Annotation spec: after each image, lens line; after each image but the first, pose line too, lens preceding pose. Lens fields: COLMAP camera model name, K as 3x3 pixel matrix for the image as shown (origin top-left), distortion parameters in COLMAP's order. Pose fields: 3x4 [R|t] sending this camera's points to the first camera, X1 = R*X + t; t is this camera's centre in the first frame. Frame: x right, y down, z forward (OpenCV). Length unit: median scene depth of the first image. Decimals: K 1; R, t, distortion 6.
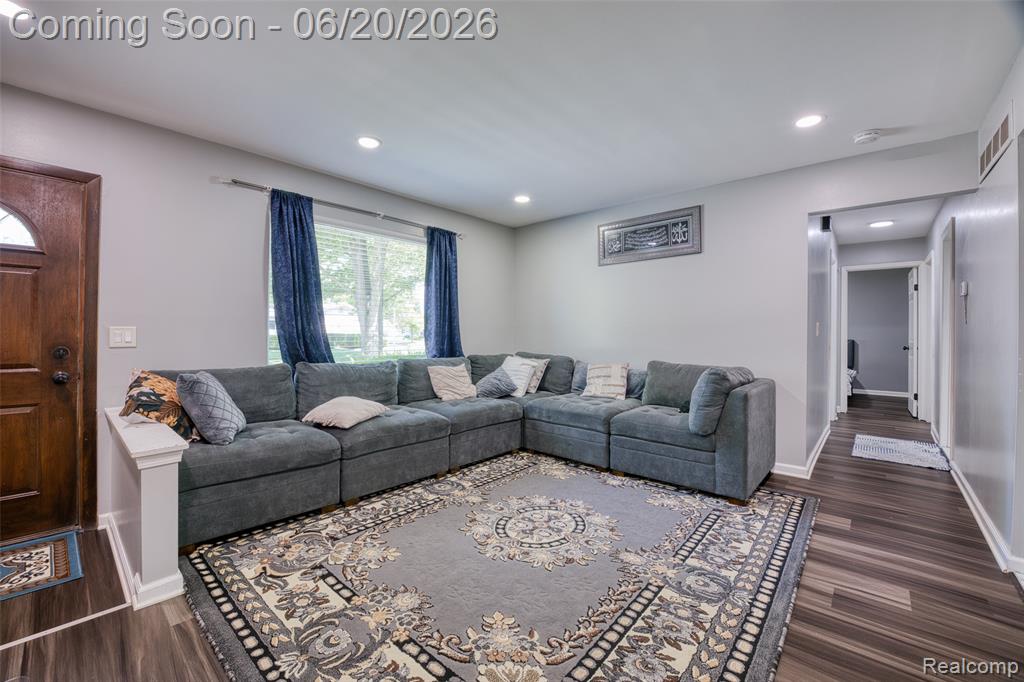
lens RADIAL K [[415.4, 0, 508.4], [0, 415.4, 334.7], [0, 0, 1]] dist [-0.020657, 0.000120]
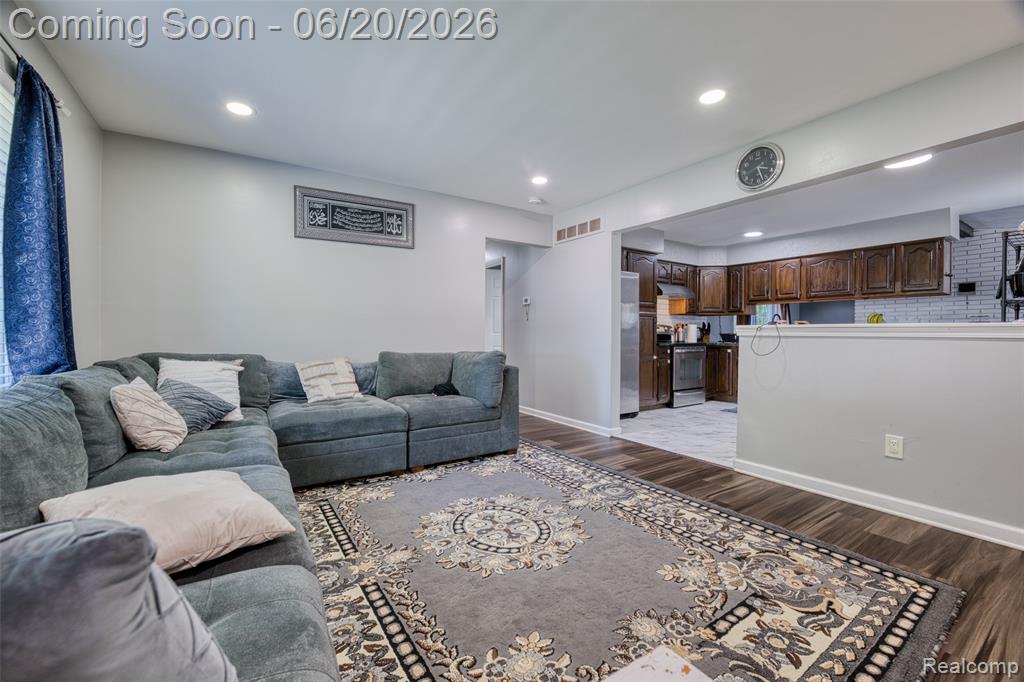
lens RADIAL K [[415.4, 0, 508.4], [0, 415.4, 334.7], [0, 0, 1]] dist [-0.020657, 0.000120]
pose [[0.264749, -0.007507, 0.964288, -0.760497], [0.002516, 0.999972, 0.007094, 0.027466], [-0.964314, 0.000548, 0.264760, 0.708518]]
